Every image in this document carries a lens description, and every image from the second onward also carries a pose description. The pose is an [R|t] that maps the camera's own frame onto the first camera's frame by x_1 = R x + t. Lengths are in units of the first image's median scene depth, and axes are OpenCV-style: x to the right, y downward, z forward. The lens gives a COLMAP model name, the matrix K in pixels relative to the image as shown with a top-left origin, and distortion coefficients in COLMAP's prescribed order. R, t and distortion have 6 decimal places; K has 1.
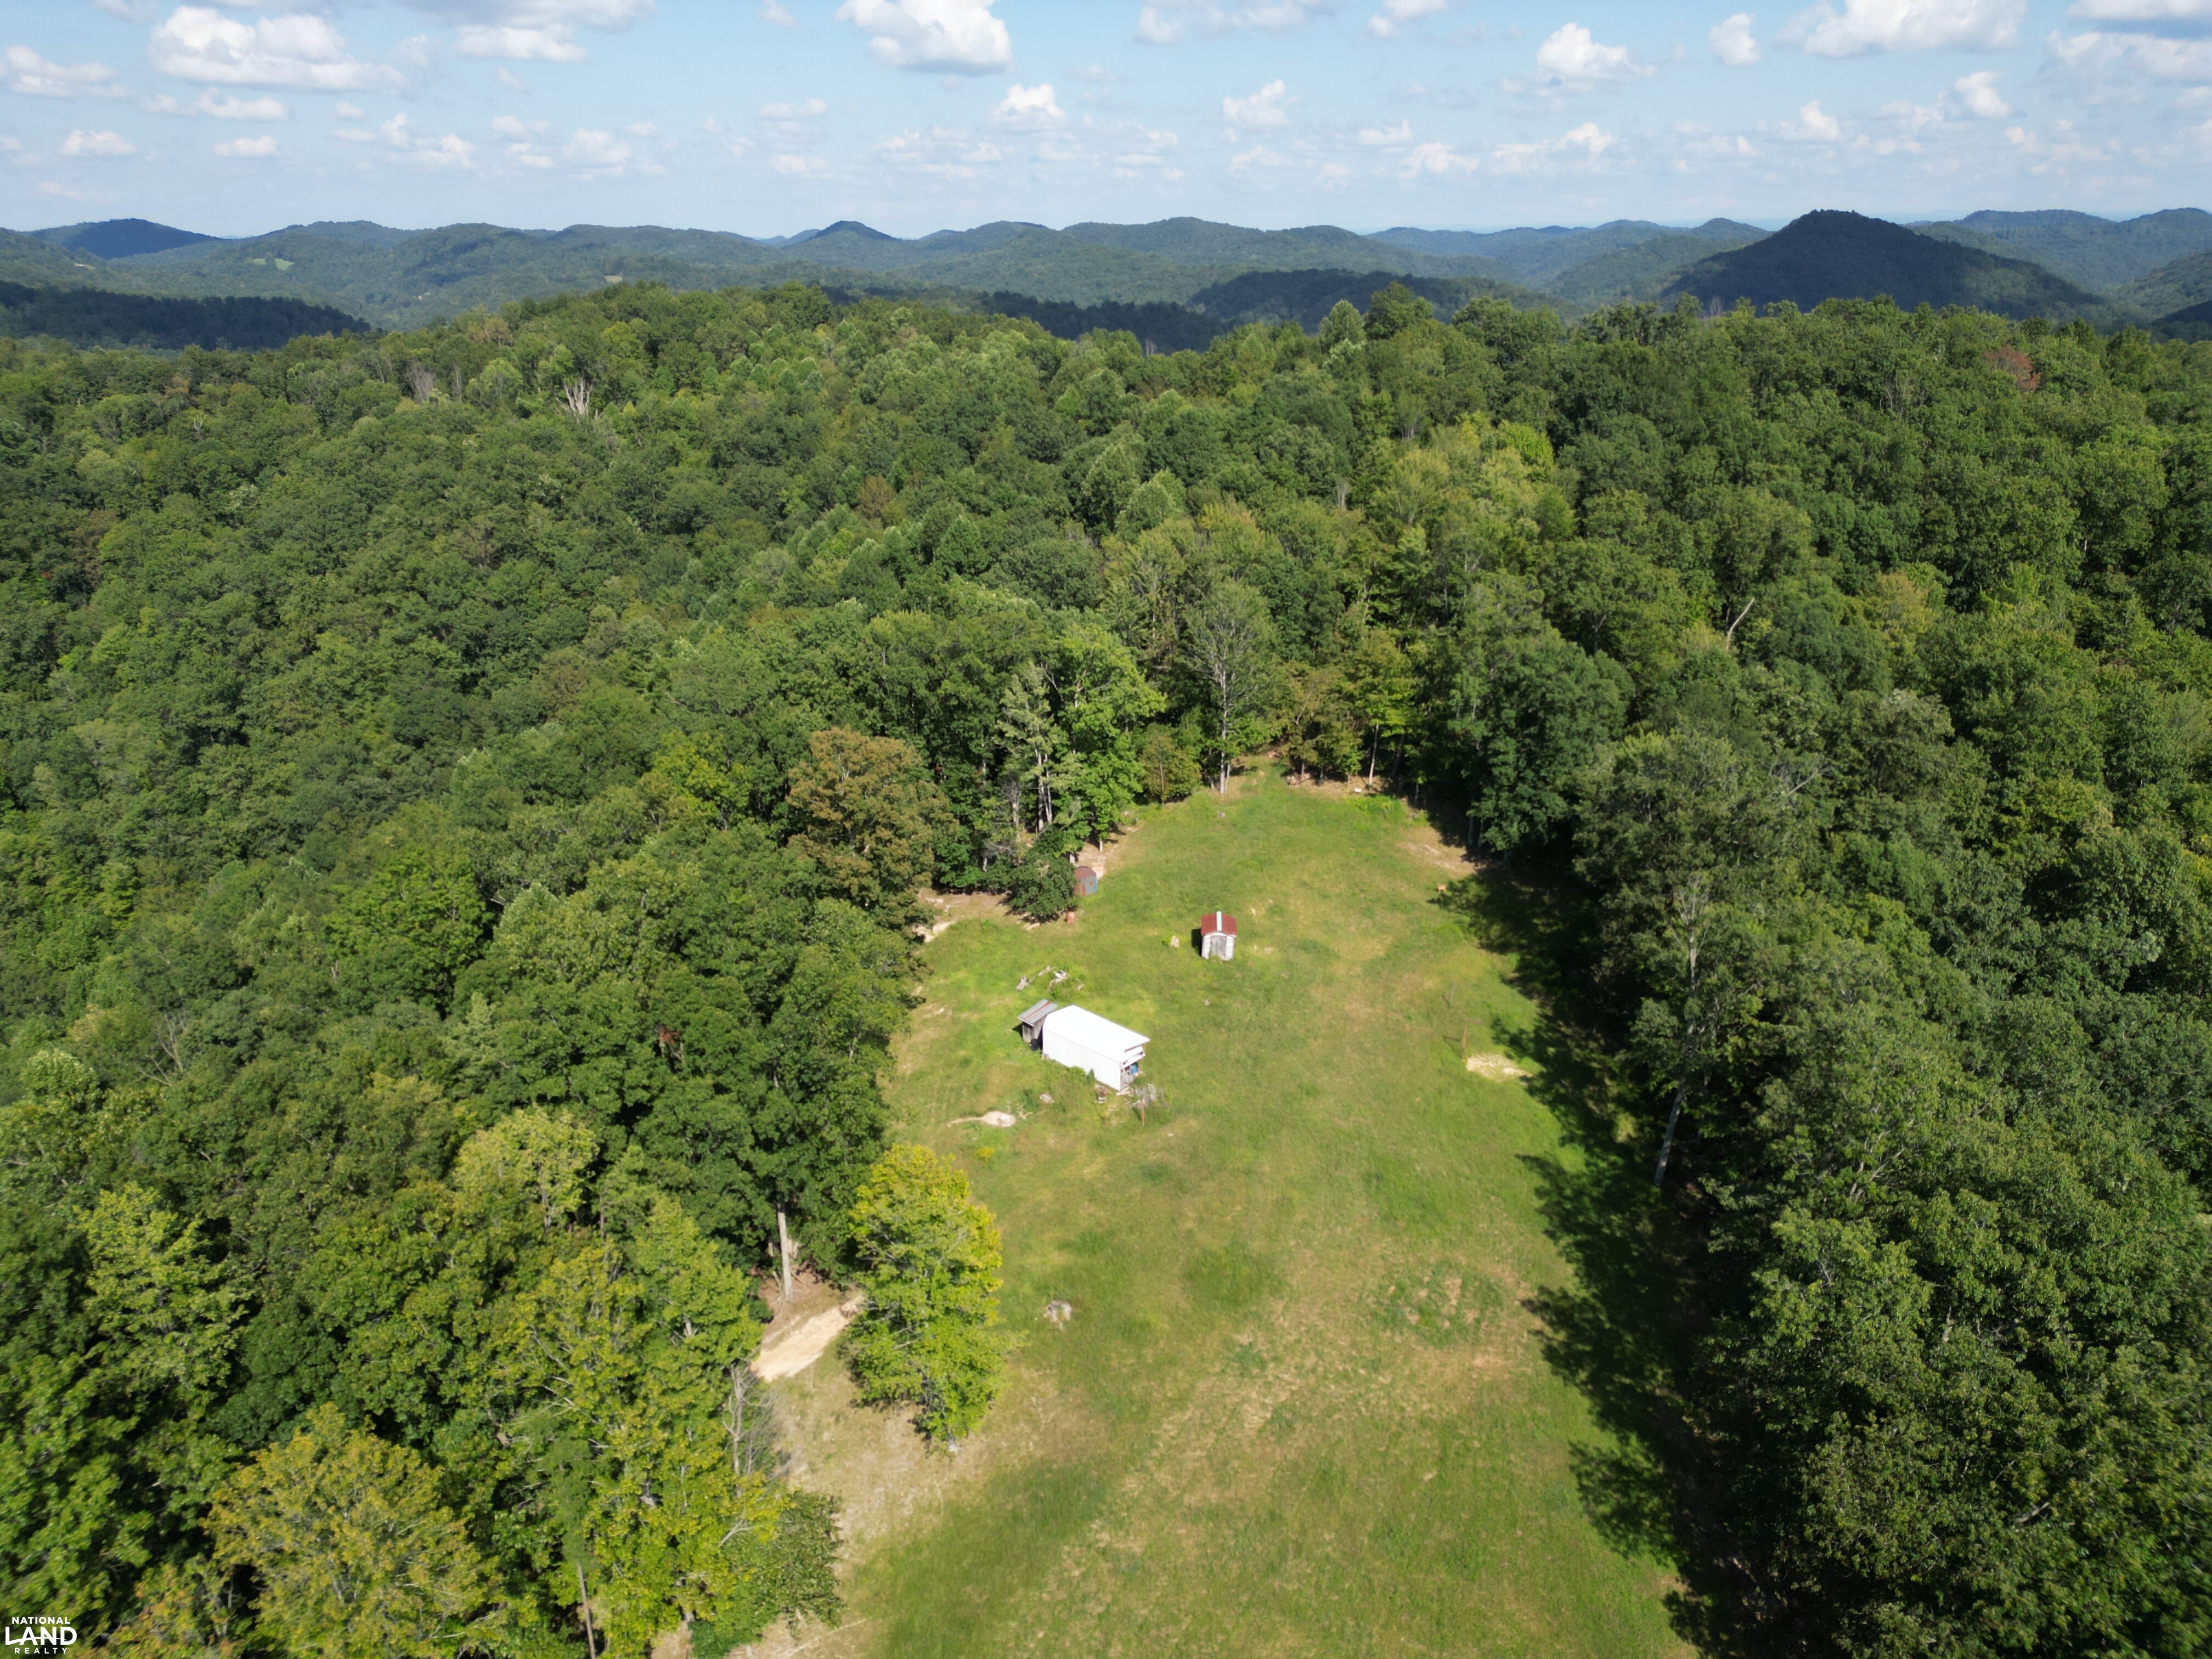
lens RADIAL K [[1552.1, 0, 1112.4], [0, 1552.1, 815.3], [0, 0, 1]] dist [0.090358, -0.091505]
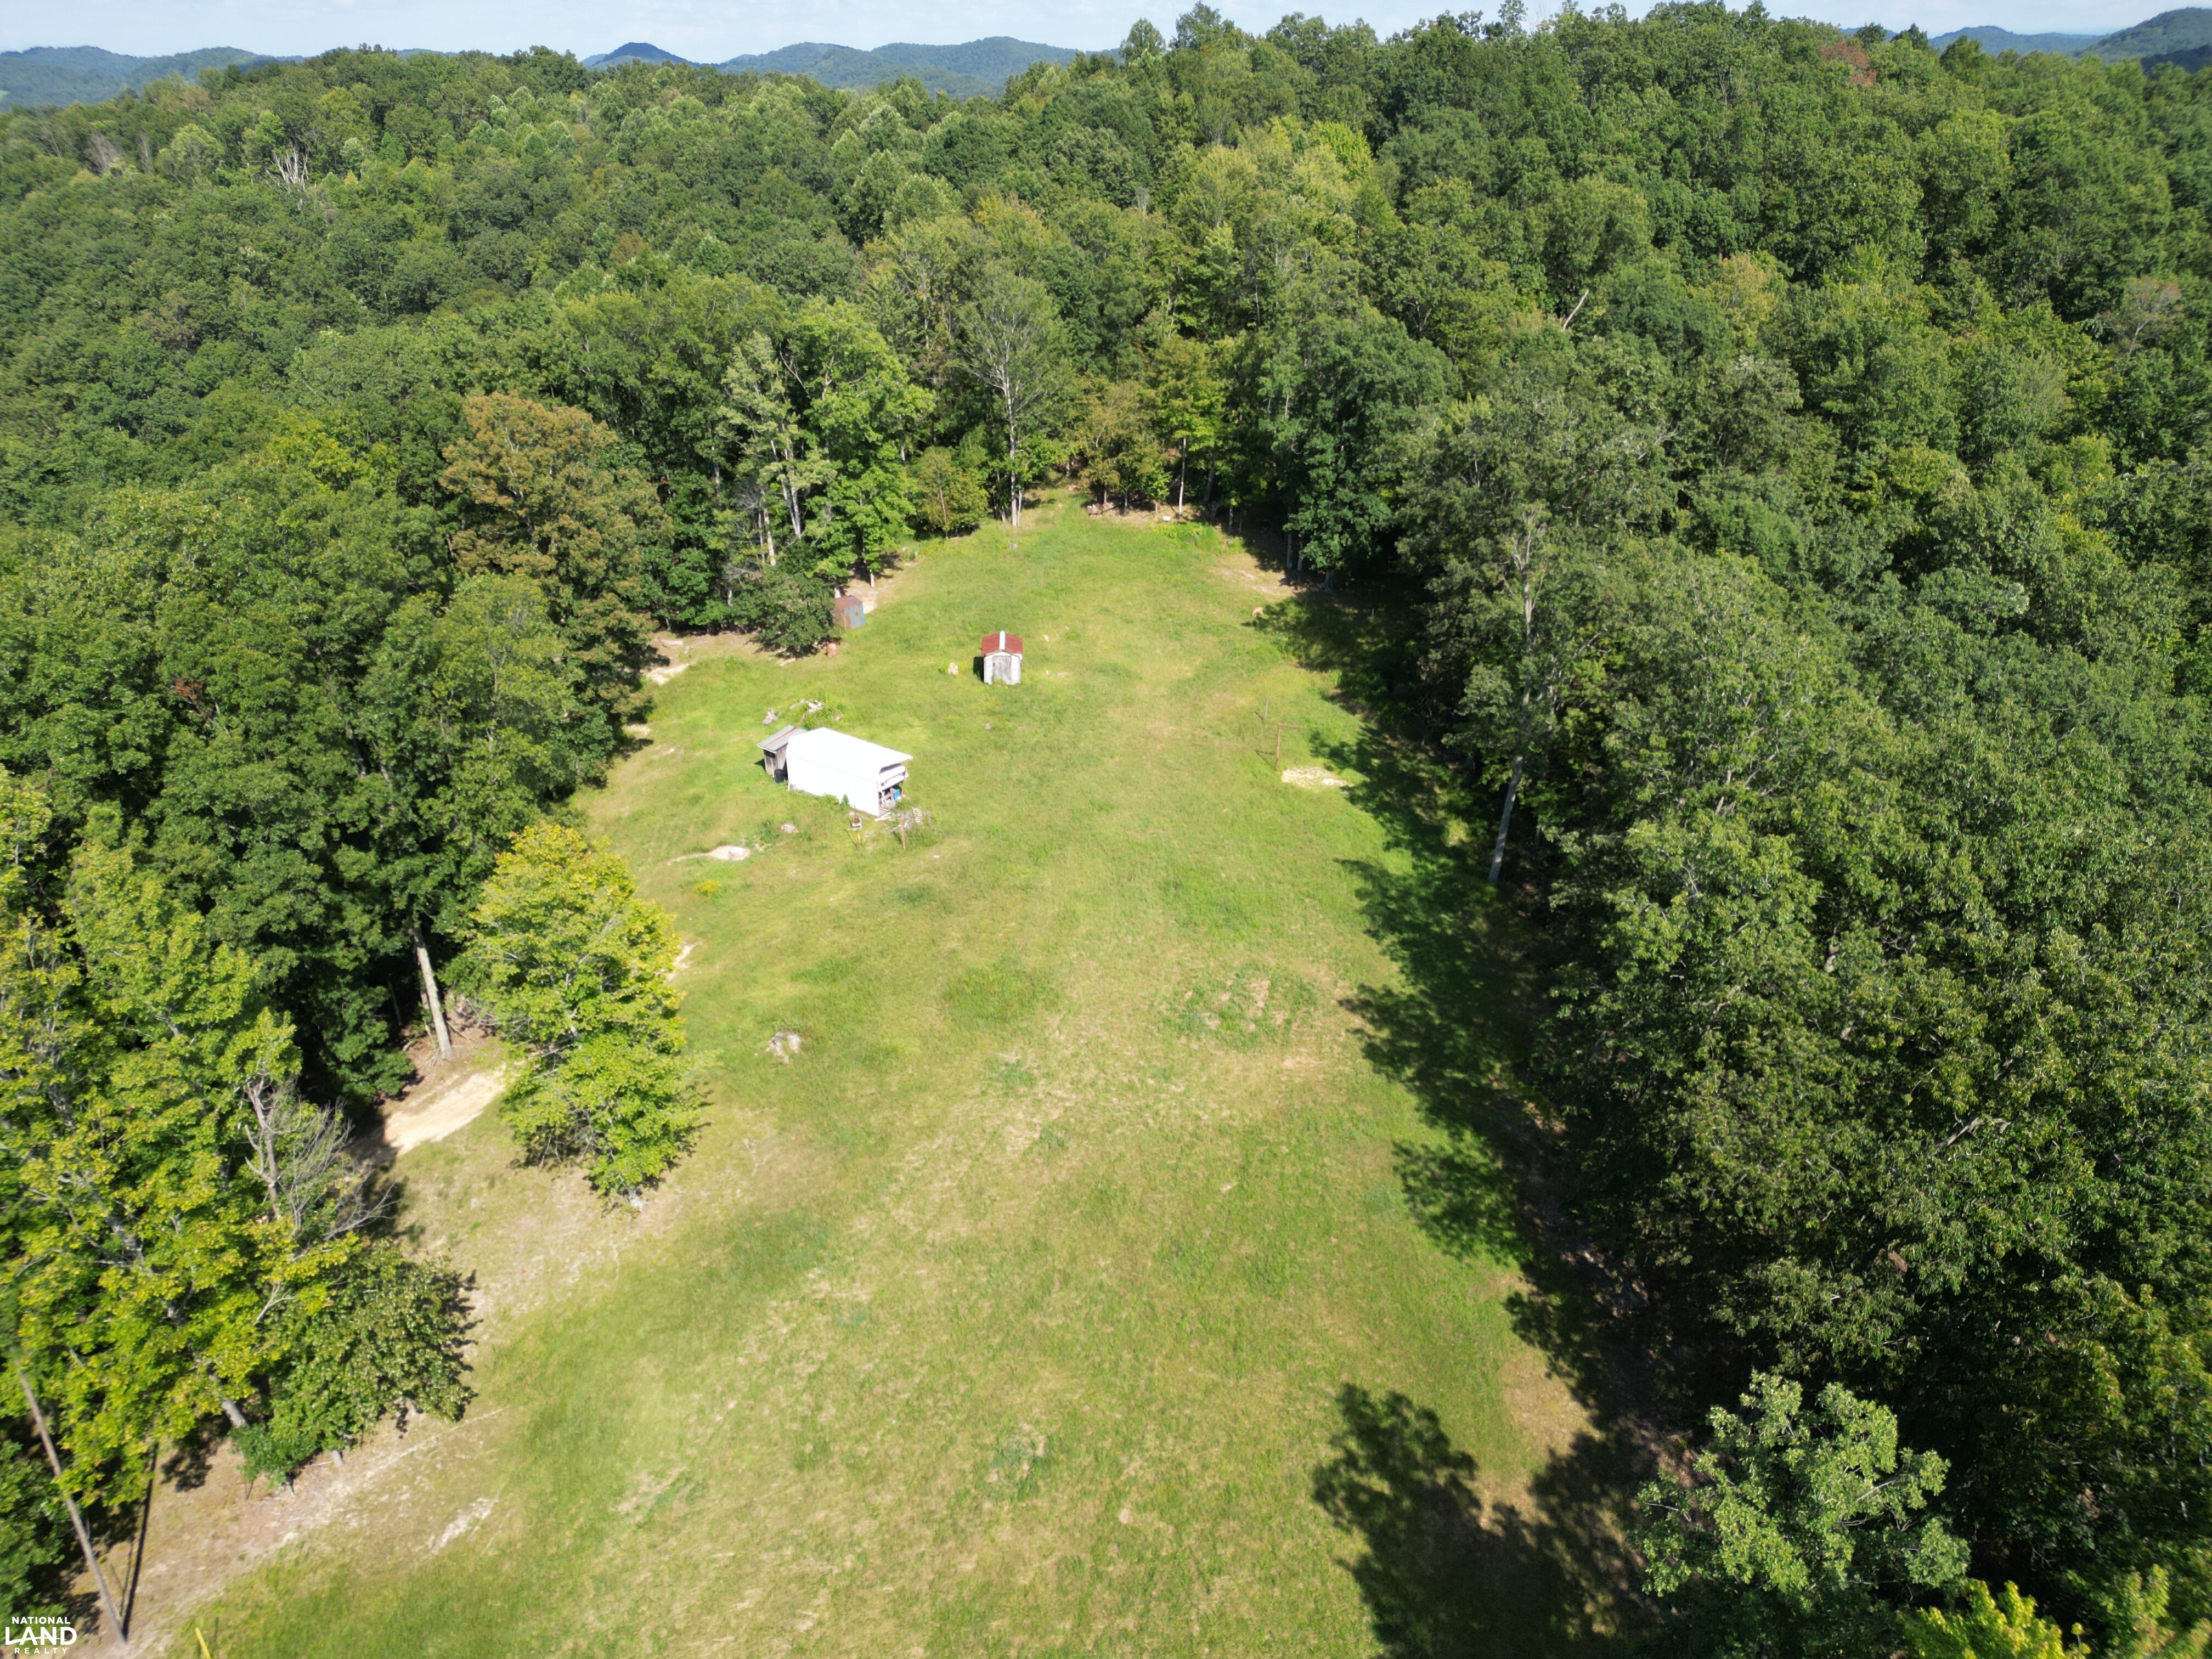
lens RADIAL K [[1552.1, 0, 1112.4], [0, 1552.1, 815.3], [0, 0, 1]] dist [0.090358, -0.091505]
pose [[0.994458, -0.052274, 0.091214, 0.045601], [0.043873, 0.994811, 0.091792, 0.087844], [-0.095539, -0.087281, 0.991592, 0.125297]]
